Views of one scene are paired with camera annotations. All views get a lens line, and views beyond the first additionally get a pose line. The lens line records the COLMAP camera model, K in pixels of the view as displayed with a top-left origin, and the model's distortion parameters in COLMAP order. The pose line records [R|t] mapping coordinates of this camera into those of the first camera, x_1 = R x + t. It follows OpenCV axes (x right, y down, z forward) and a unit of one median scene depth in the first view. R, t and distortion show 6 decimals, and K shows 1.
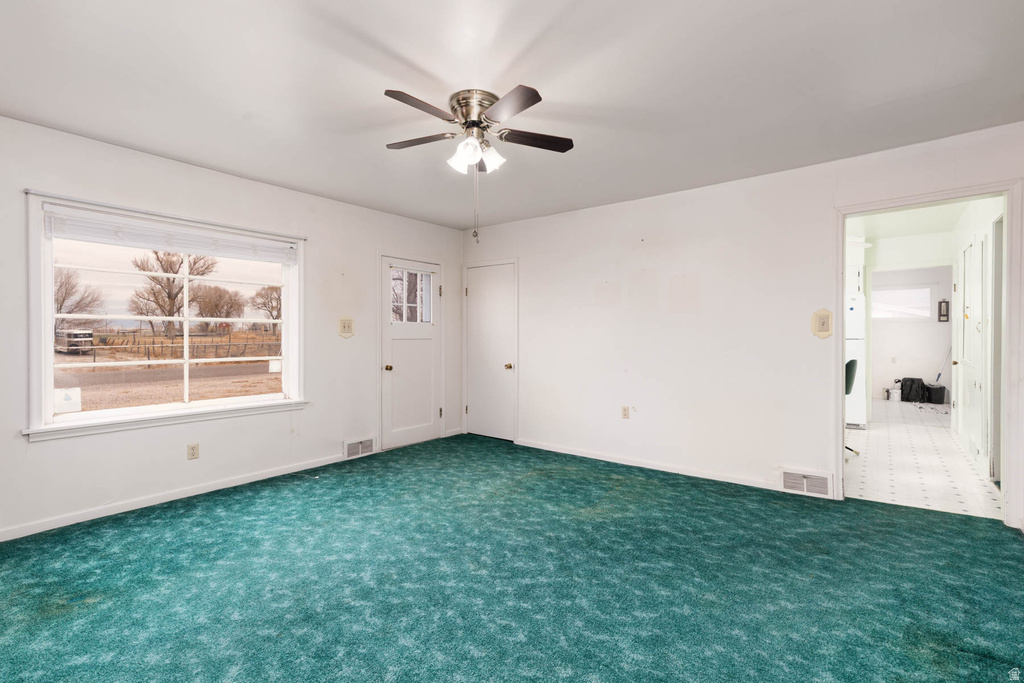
lens RADIAL K [[475.4, 0, 509.9], [0, 475.4, 333.1], [0, 0, 1]] dist [0.013058, 0.000090]
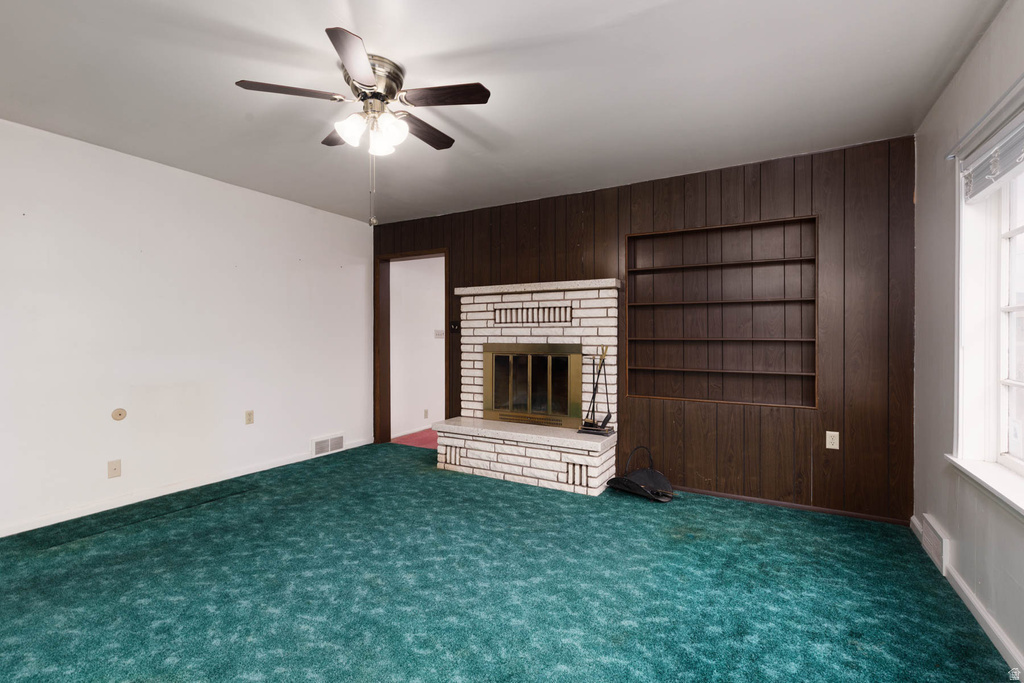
lens RADIAL K [[462.6, 0, 510.9], [0, 462.6, 337.5], [0, 0, 1]] dist [0.010909, -0.000342]
pose [[-0.986597, 0.000890, -0.163175, -0.159087], [0.000469, 0.999996, 0.002617, 0.004295], [0.163177, 0.002505, -0.986594, 1.653966]]
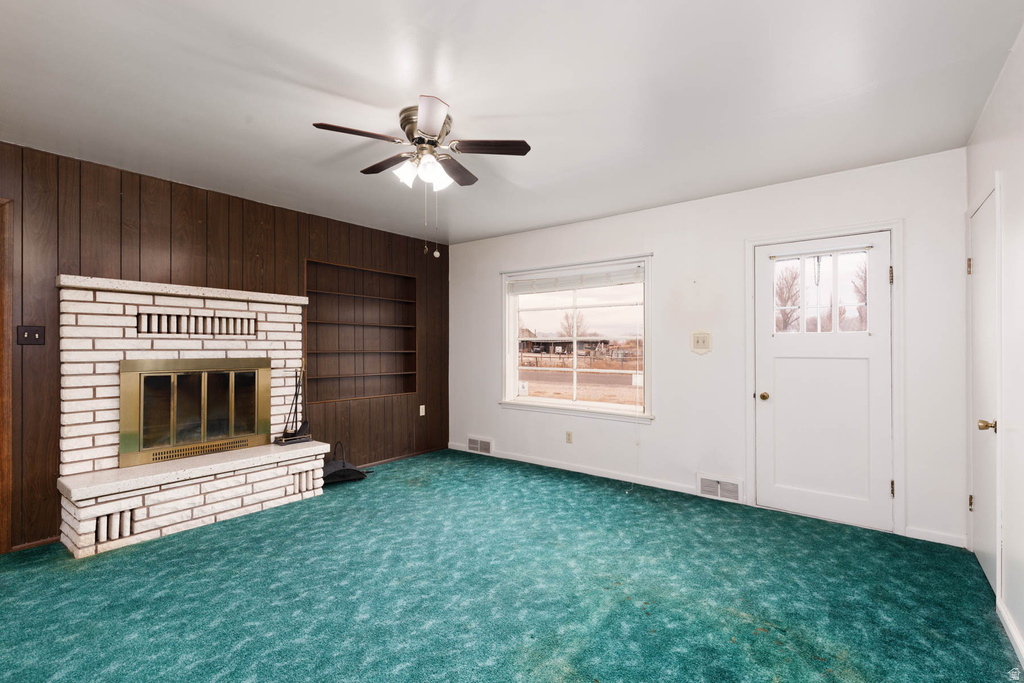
lens RADIAL K [[462.6, 0, 510.9], [0, 462.6, 337.5], [0, 0, 1]] dist [0.010909, -0.000342]
pose [[0.010409, -0.021219, -0.999721, 0.789982], [-0.001101, 0.999774, -0.021232, -0.003975], [0.999945, 0.001321, 0.010383, 1.026837]]
